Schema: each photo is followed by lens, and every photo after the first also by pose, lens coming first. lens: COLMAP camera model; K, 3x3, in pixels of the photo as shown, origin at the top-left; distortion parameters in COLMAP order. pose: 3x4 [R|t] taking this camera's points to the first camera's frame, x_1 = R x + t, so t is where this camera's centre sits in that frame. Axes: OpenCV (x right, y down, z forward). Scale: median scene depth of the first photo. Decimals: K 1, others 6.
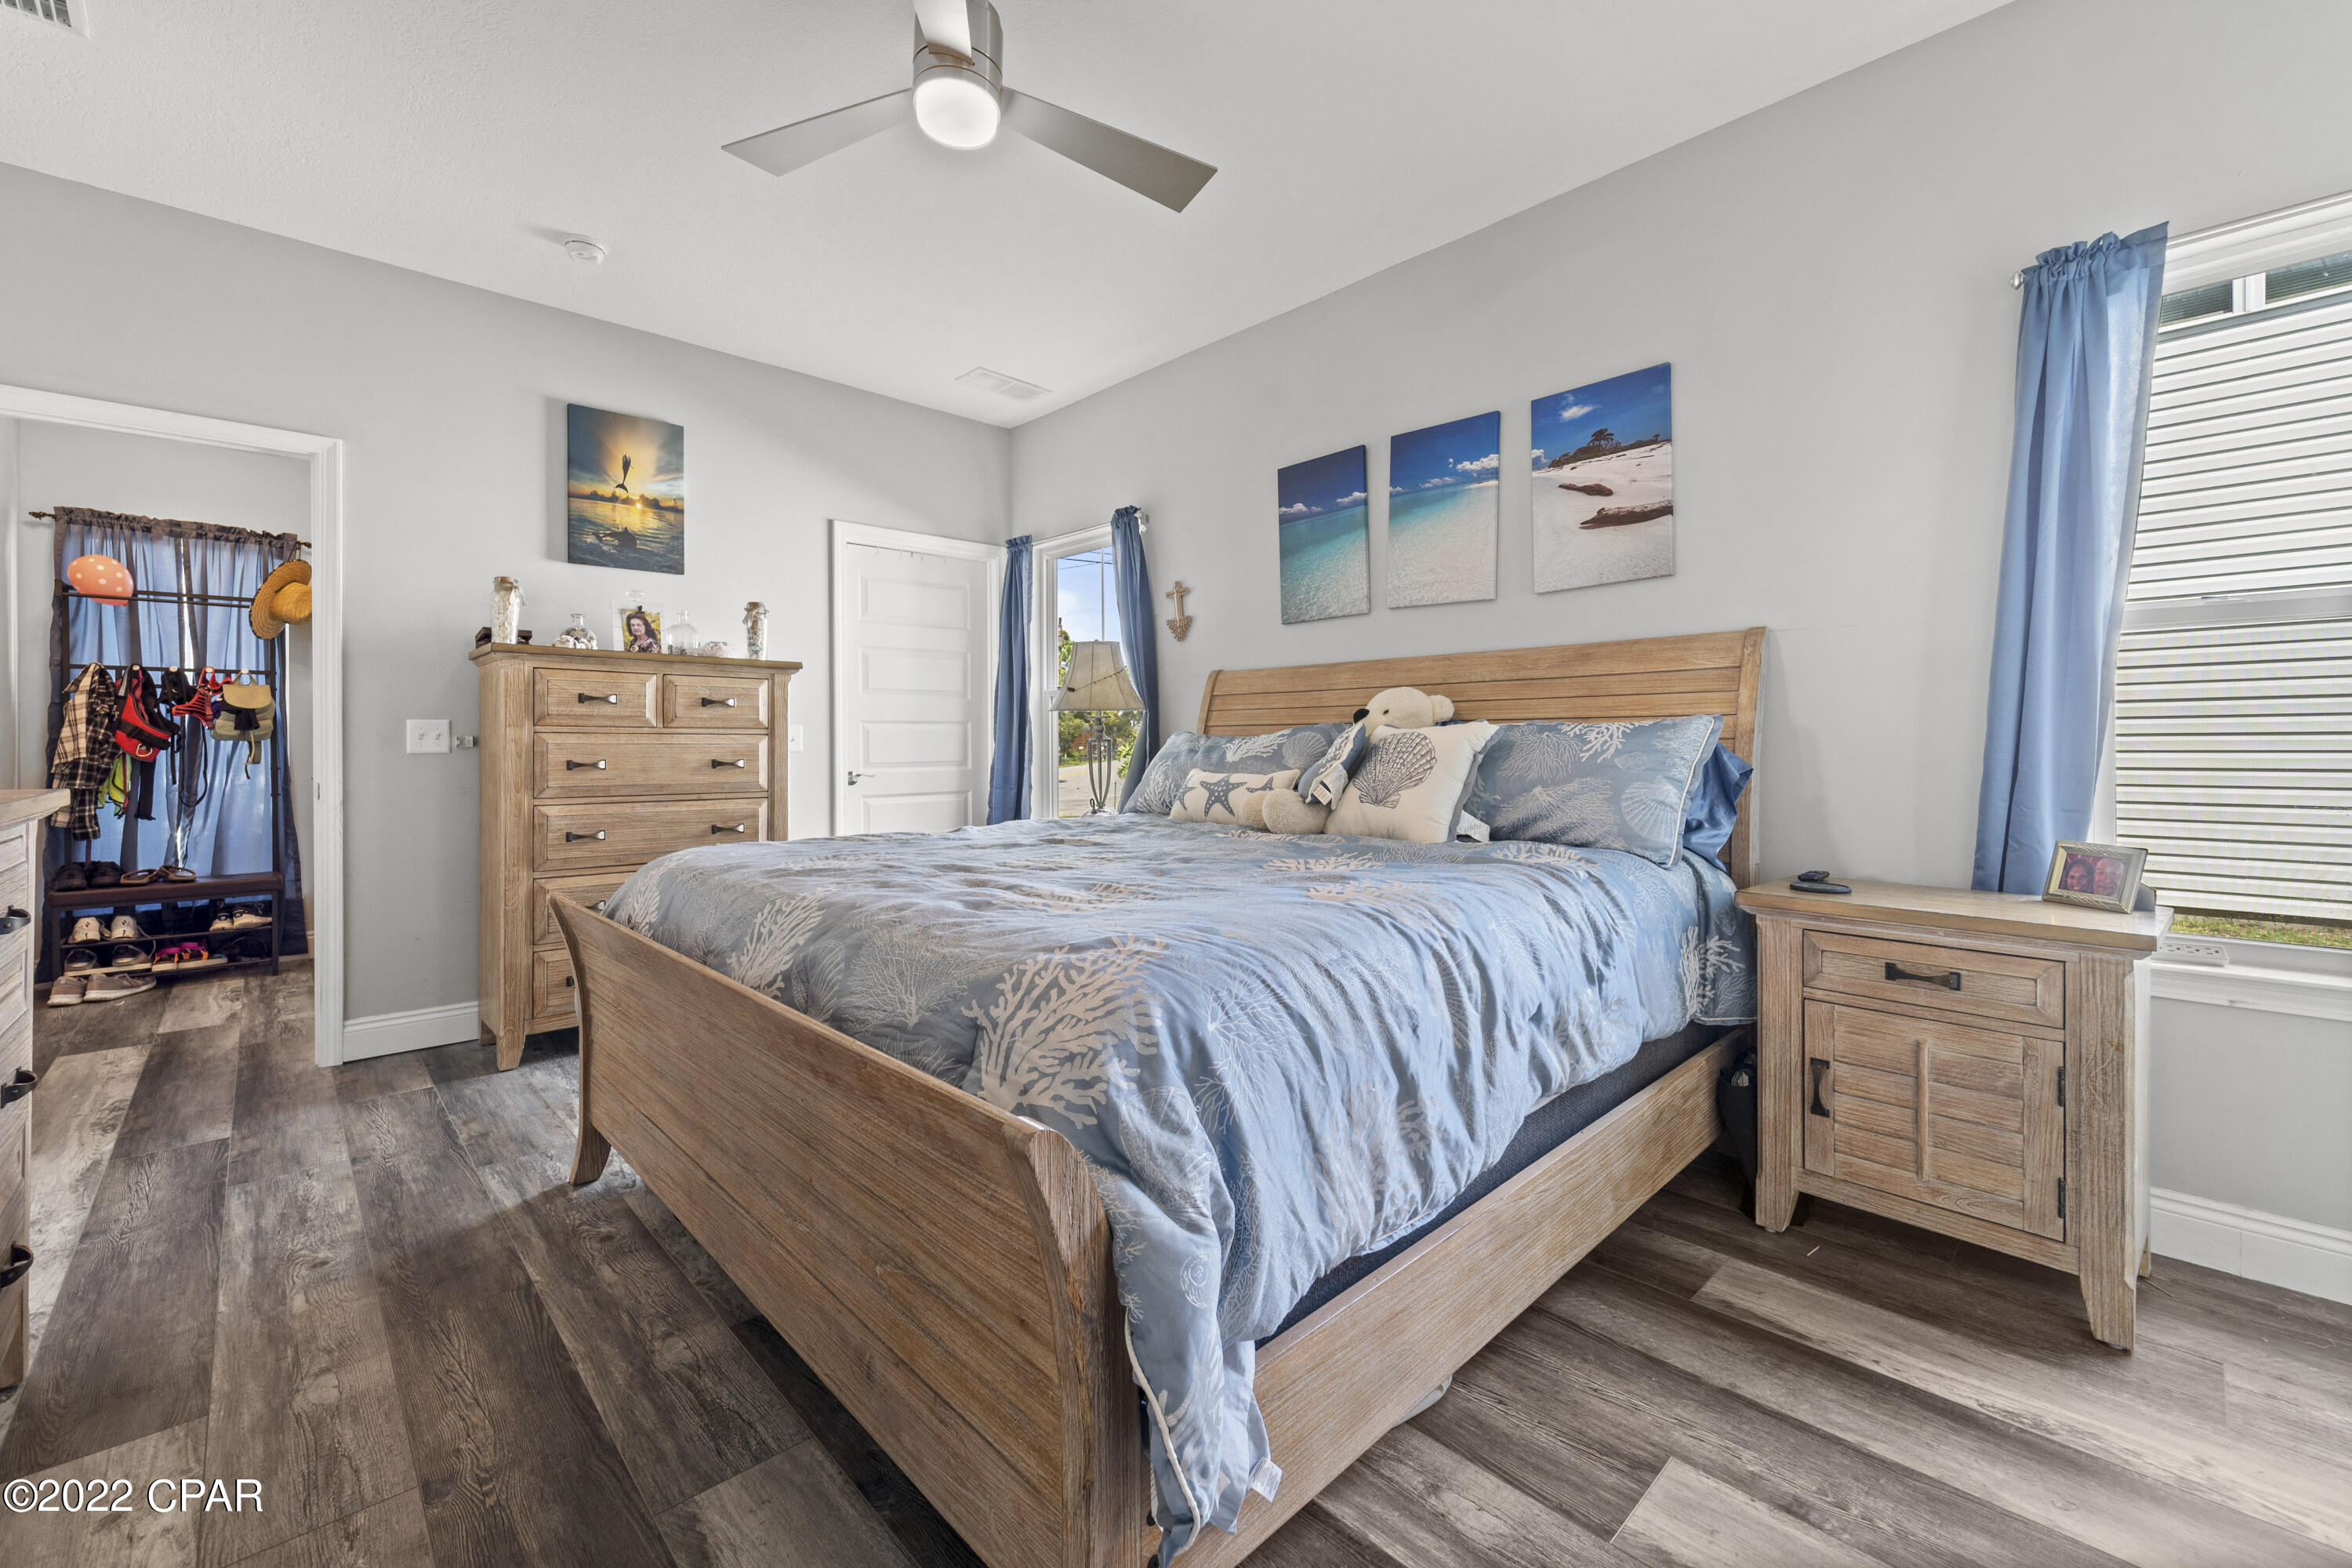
lens RADIAL K [[944.2, 0, 1172.6], [0, 944.2, 769.0], [0, 0, 1]] dist [0.000426, -0.000870]
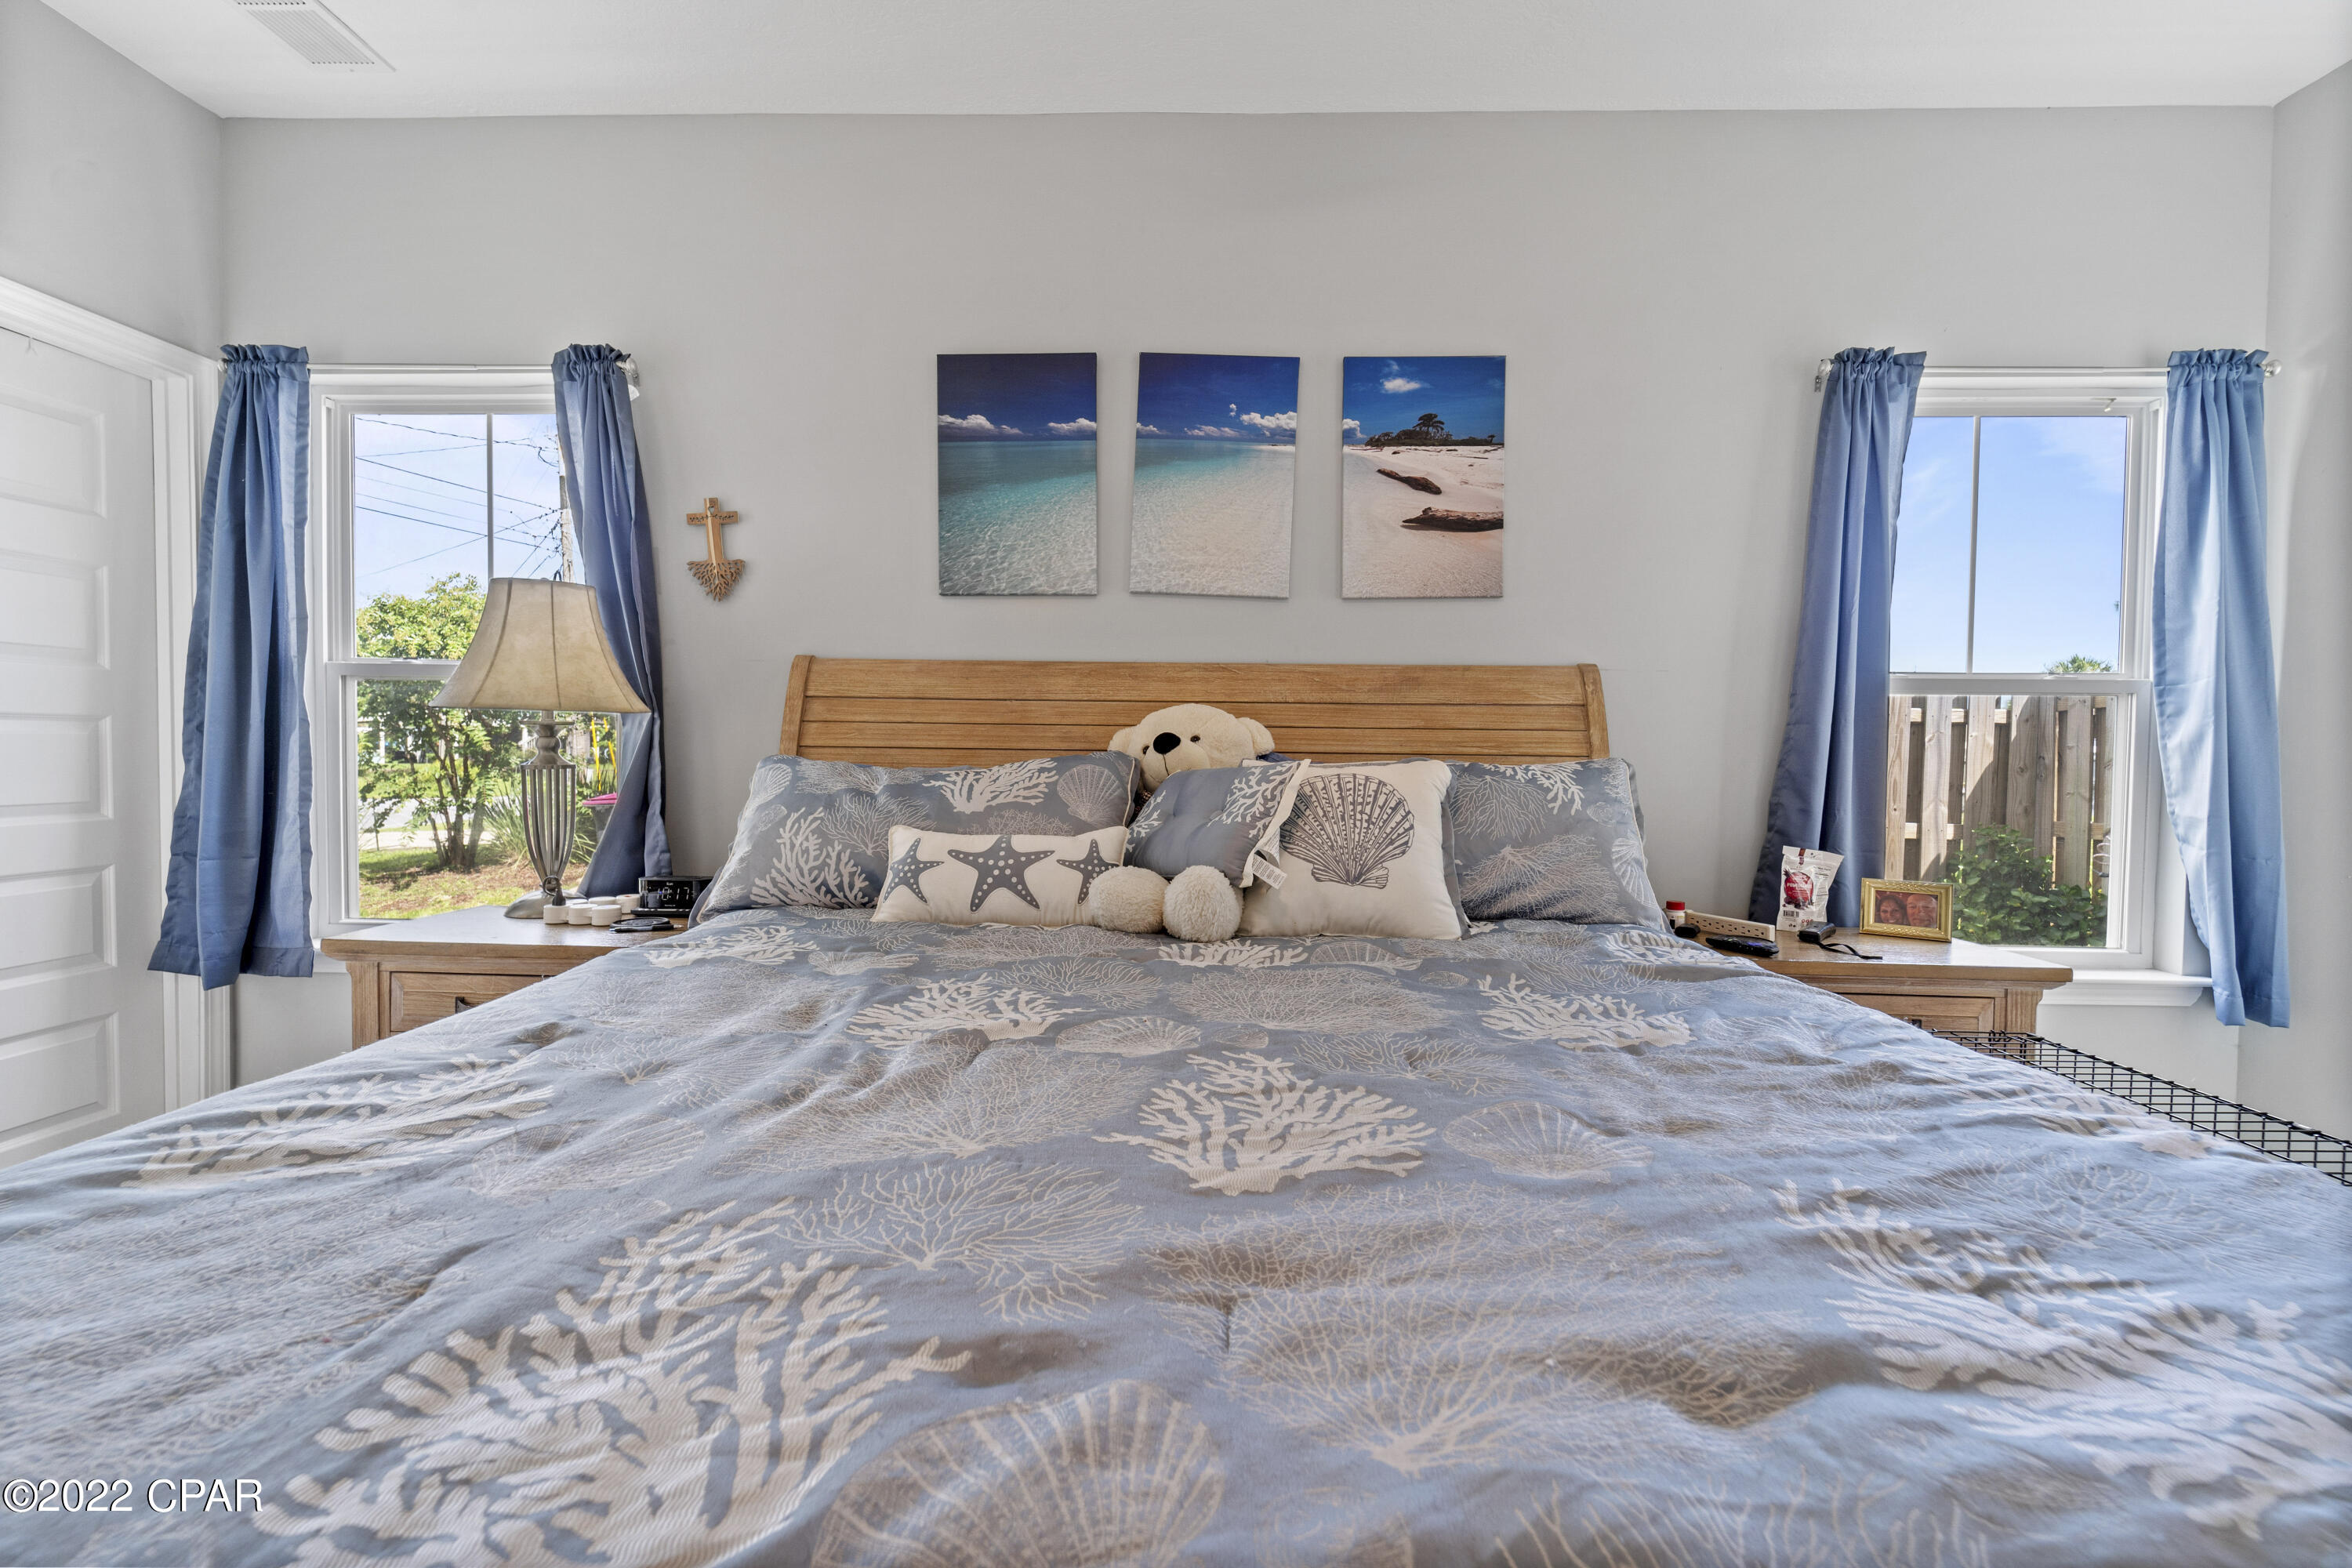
lens RADIAL K [[921.7, 0, 1175.0], [0, 921.7, 793.4], [0, 0, 1]] dist [-0.000276, -0.000216]
pose [[0.710008, -0.014622, 0.704042, -0.256489], [0.003340, 0.999843, 0.017397, -0.029581], [-0.704186, -0.010000, 0.709946, 0.494805]]
